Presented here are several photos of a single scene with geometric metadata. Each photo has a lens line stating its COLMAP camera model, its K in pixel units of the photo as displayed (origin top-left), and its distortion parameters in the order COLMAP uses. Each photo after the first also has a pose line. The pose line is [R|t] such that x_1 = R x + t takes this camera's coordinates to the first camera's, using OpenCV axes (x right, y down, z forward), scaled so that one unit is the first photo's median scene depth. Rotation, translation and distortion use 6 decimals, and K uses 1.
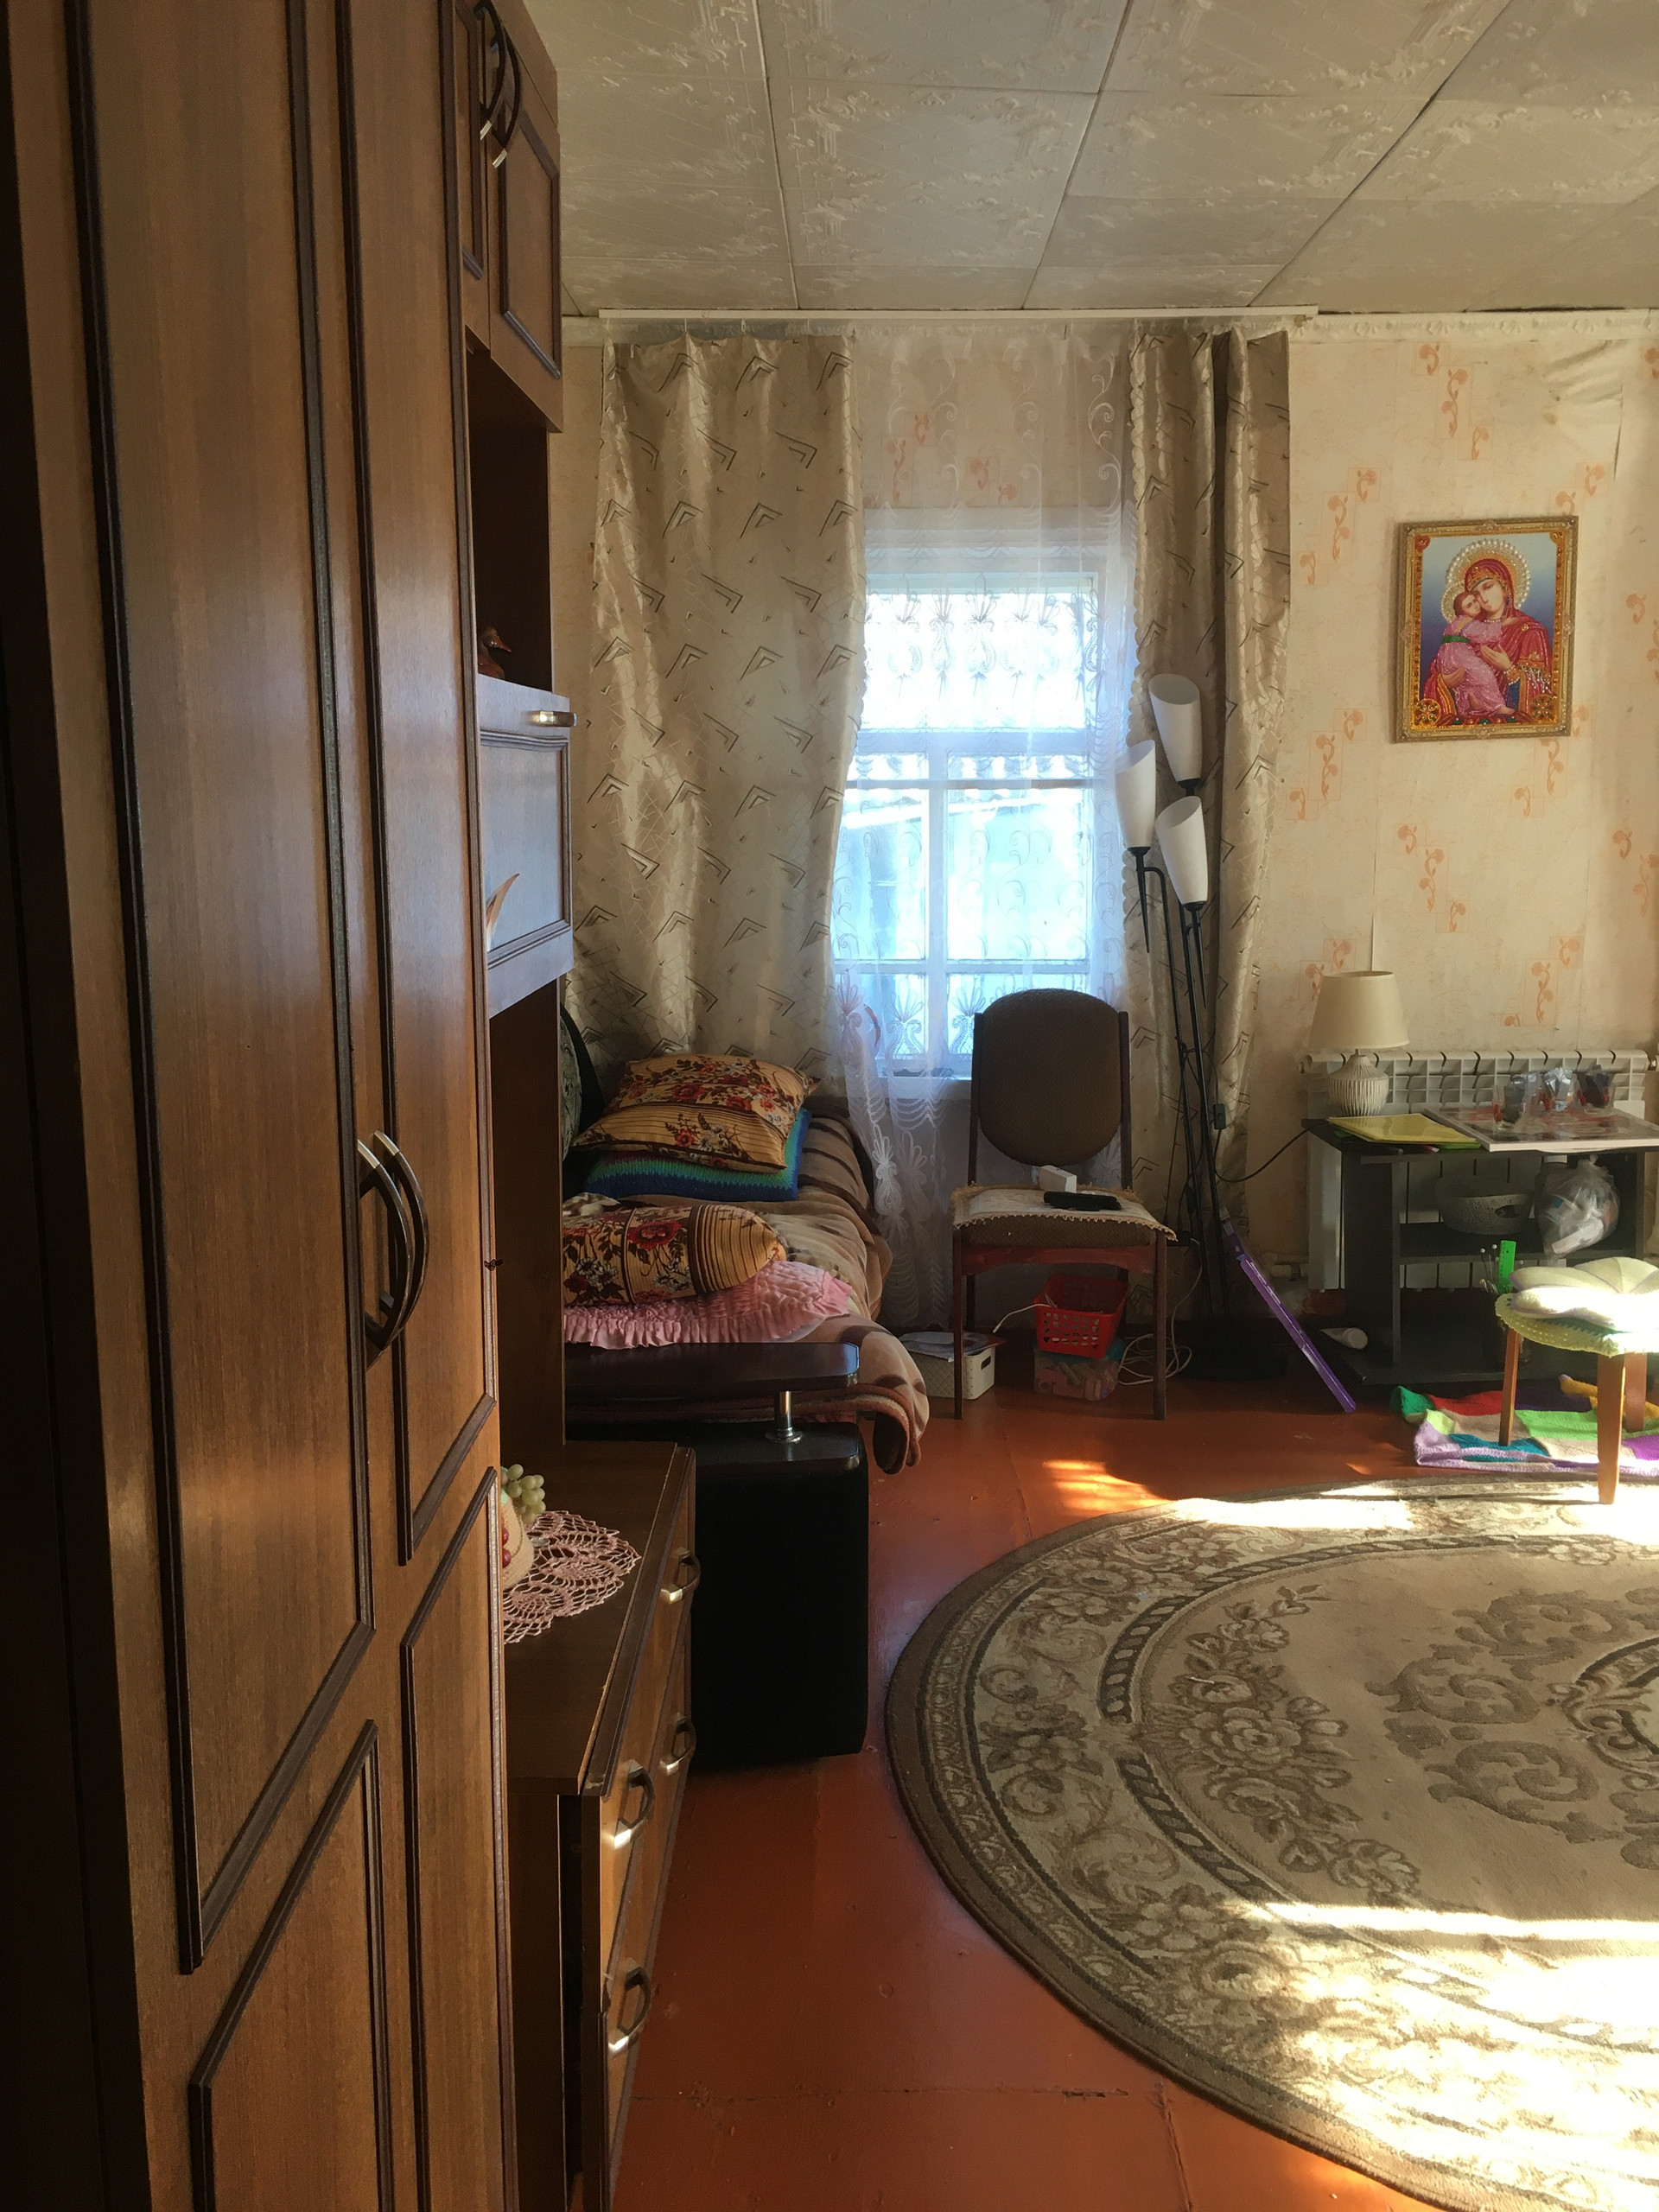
lens RADIAL K [[1877.3, 0, 829.5], [0, 1877.3, 1106.0], [0, 0, 1]] dist [0.111290, -0.164690]
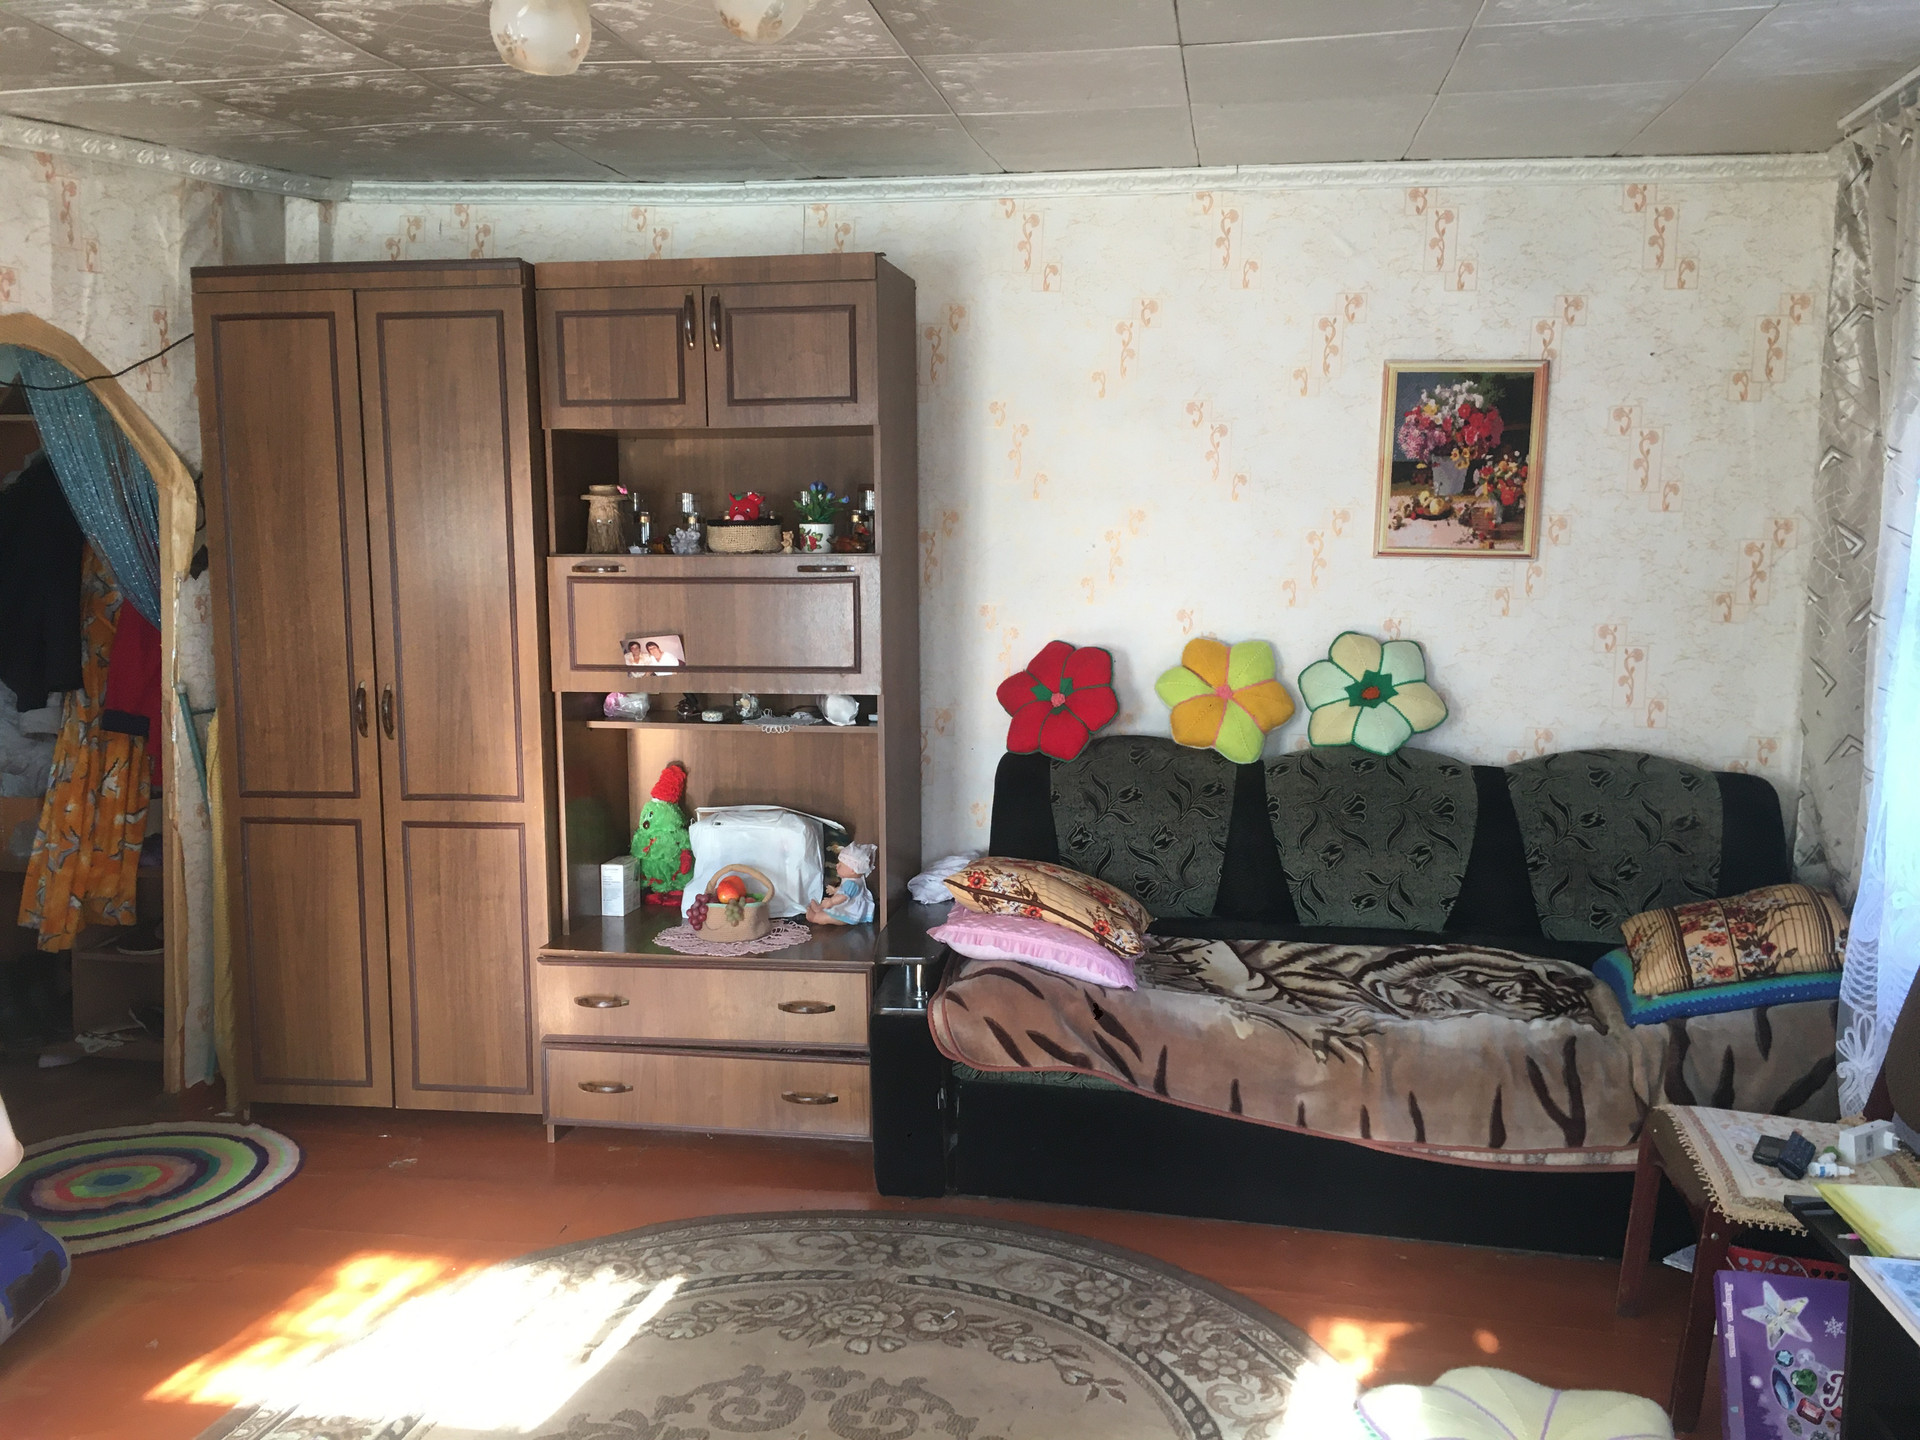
lens RADIAL K [[1629.5, 0, 948.6], [0, 1629.5, 727.7], [0, 0, 1]] dist [0.111290, -0.164690]
pose [[-0.158785, 0.112890, -0.980838, 0.807780], [-0.155415, 0.978198, 0.137746, -0.154118], [0.975004, 0.174309, -0.137778, 0.706696]]
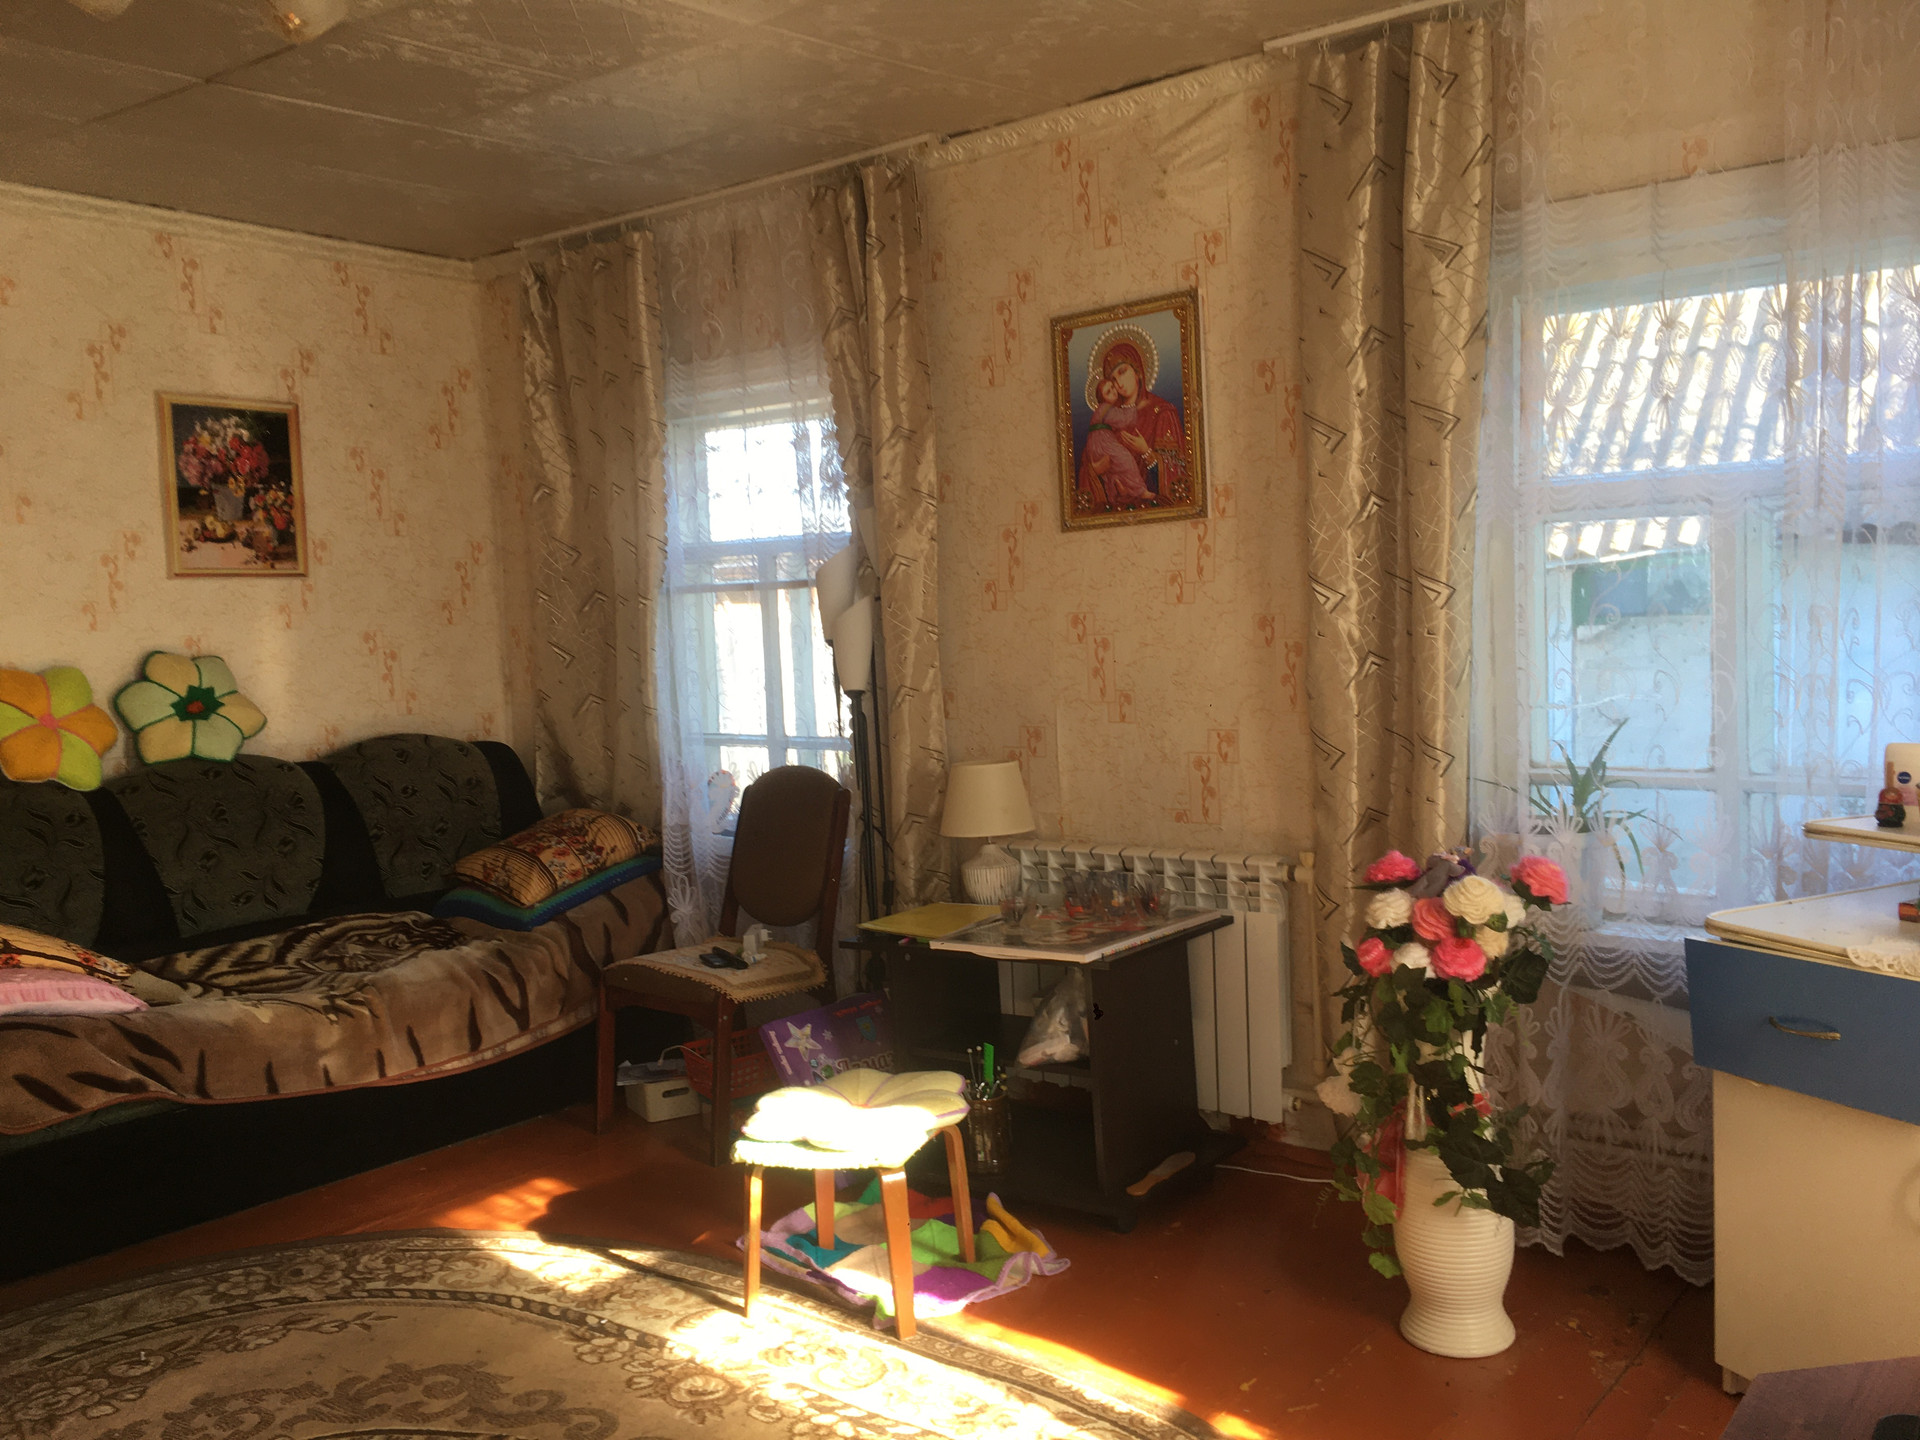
lens RADIAL K [[1646.8, 0, 944.6], [0, 1646.8, 720.0], [0, 0, 1]] dist [0.098023, -0.123186]
pose [[0.783679, 0.018668, -0.620886, 0.816019], [-0.054734, 0.997736, -0.039085, -0.057054], [0.618750, 0.064614, 0.782926, 0.295776]]
